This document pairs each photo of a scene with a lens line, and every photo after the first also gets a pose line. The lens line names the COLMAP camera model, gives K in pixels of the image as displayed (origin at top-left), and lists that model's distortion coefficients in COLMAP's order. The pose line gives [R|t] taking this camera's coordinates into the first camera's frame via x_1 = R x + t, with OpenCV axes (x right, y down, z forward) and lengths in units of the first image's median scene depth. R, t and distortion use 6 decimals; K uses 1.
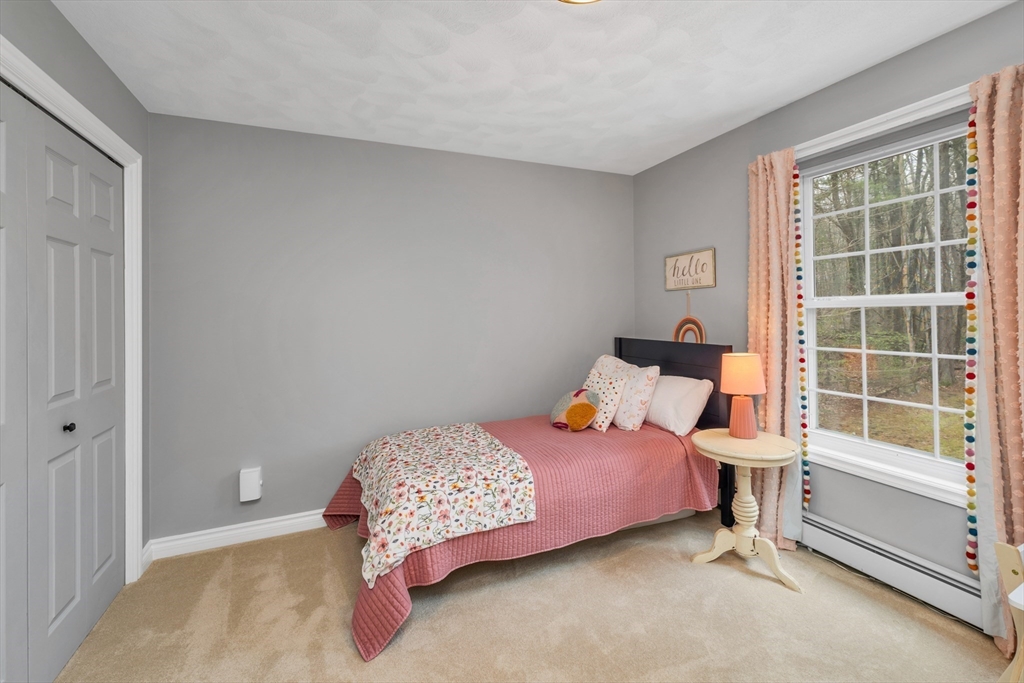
lens RADIAL K [[435.8, 0, 514.3], [0, 435.8, 311.3], [0, 0, 1]] dist [0.001458, 0.000386]
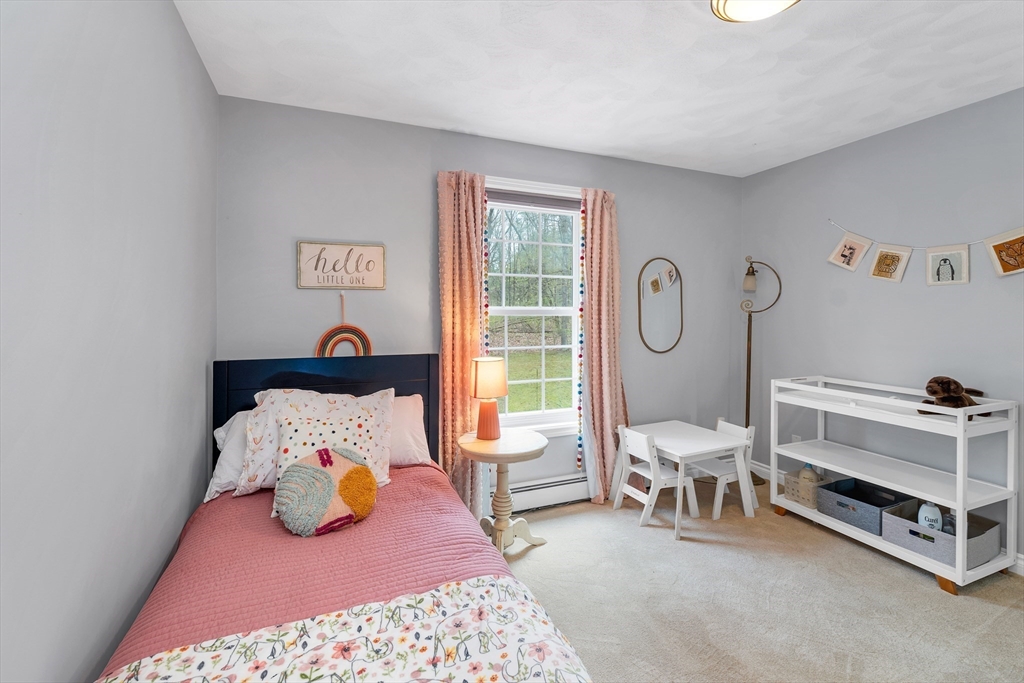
lens RADIAL K [[435.8, 0, 514.3], [0, 435.8, 311.3], [0, 0, 1]] dist [0.001458, 0.000386]
pose [[0.035371, 0.016134, 0.999244, -0.449779], [-0.006296, 0.999853, -0.015921, 0.000349], [-0.999354, -0.005729, 0.035468, 0.775948]]
